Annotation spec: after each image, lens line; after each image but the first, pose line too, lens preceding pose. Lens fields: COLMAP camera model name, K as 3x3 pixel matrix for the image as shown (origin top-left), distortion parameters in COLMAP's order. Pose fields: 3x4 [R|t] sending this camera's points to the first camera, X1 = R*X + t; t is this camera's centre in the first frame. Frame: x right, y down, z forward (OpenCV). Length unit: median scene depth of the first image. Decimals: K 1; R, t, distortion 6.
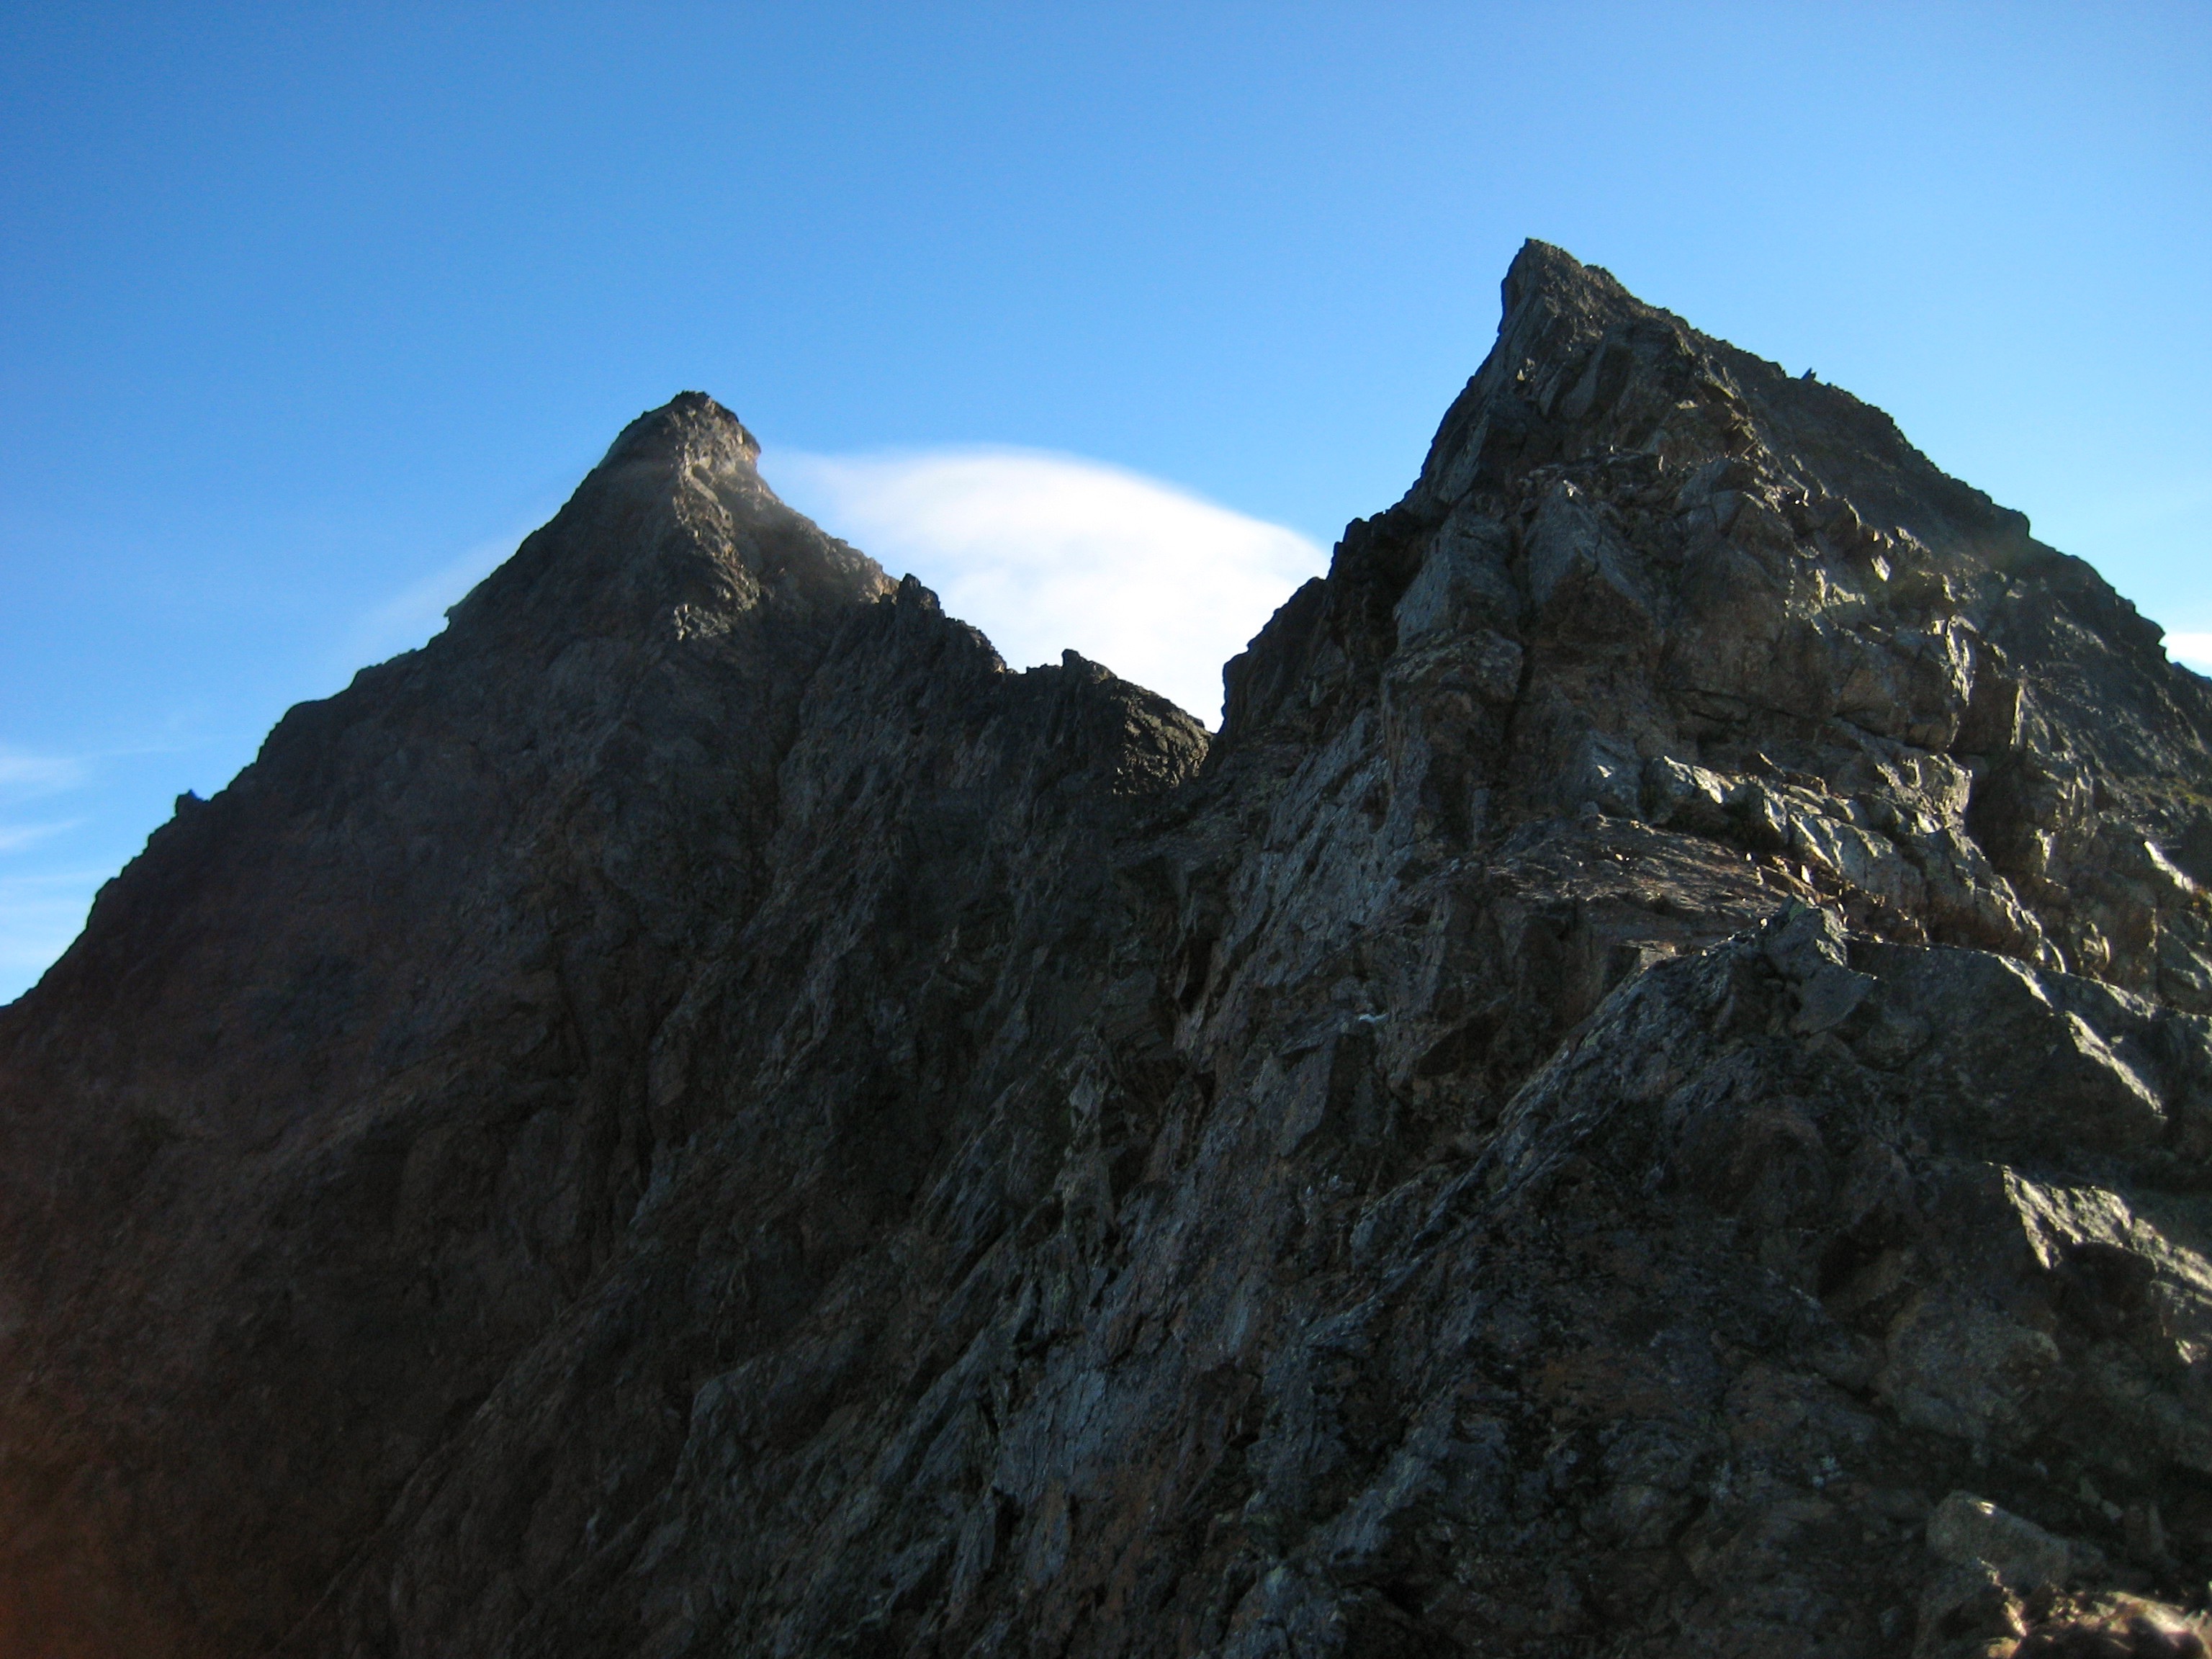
lens RADIAL K [[2276.6, 0, 1101.1], [0, 2276.6, 824.5], [0, 0, 1]] dist [-0.116715, 0.000000]
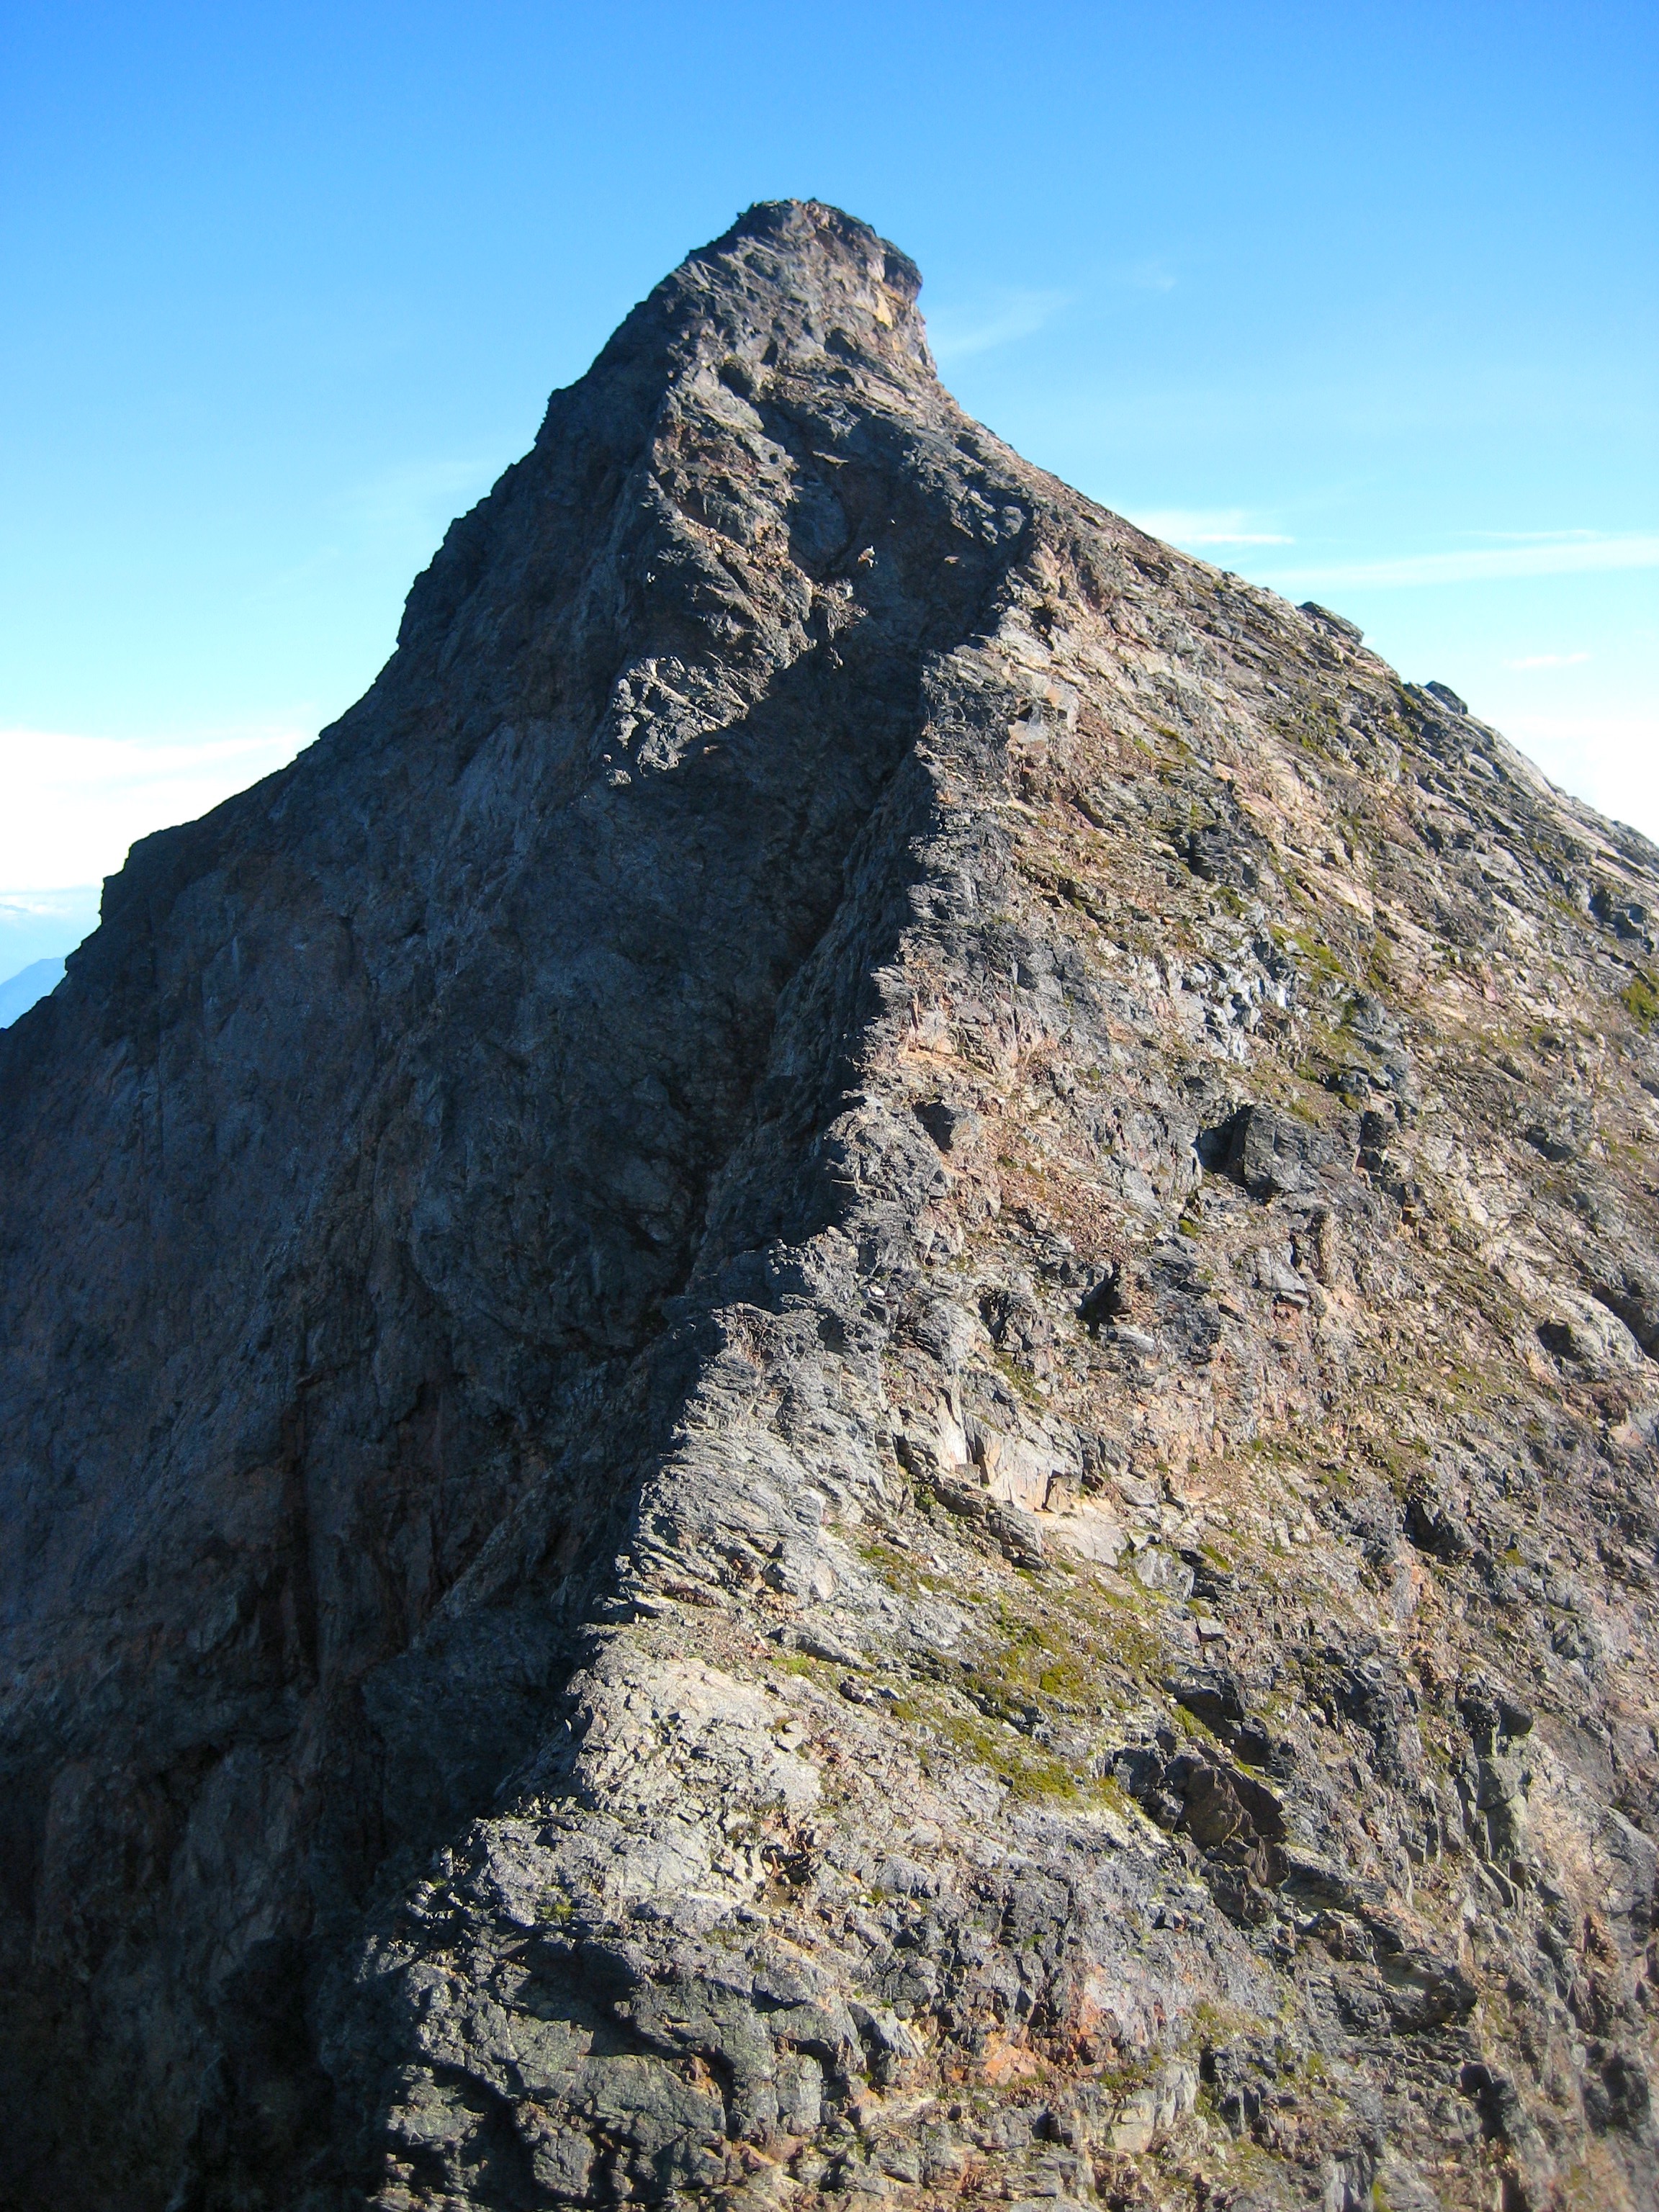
lens RADIAL K [[2276.6, 0, 842.5], [0, 2276.6, 1117.9], [0, 0, 1]] dist [-0.116715, 0.000000]
pose [[0.903596, 0.045568, -0.425955, 0.103195], [0.075548, 0.961791, 0.263153, -0.139756], [0.421671, -0.269964, 0.865628, 0.547861]]
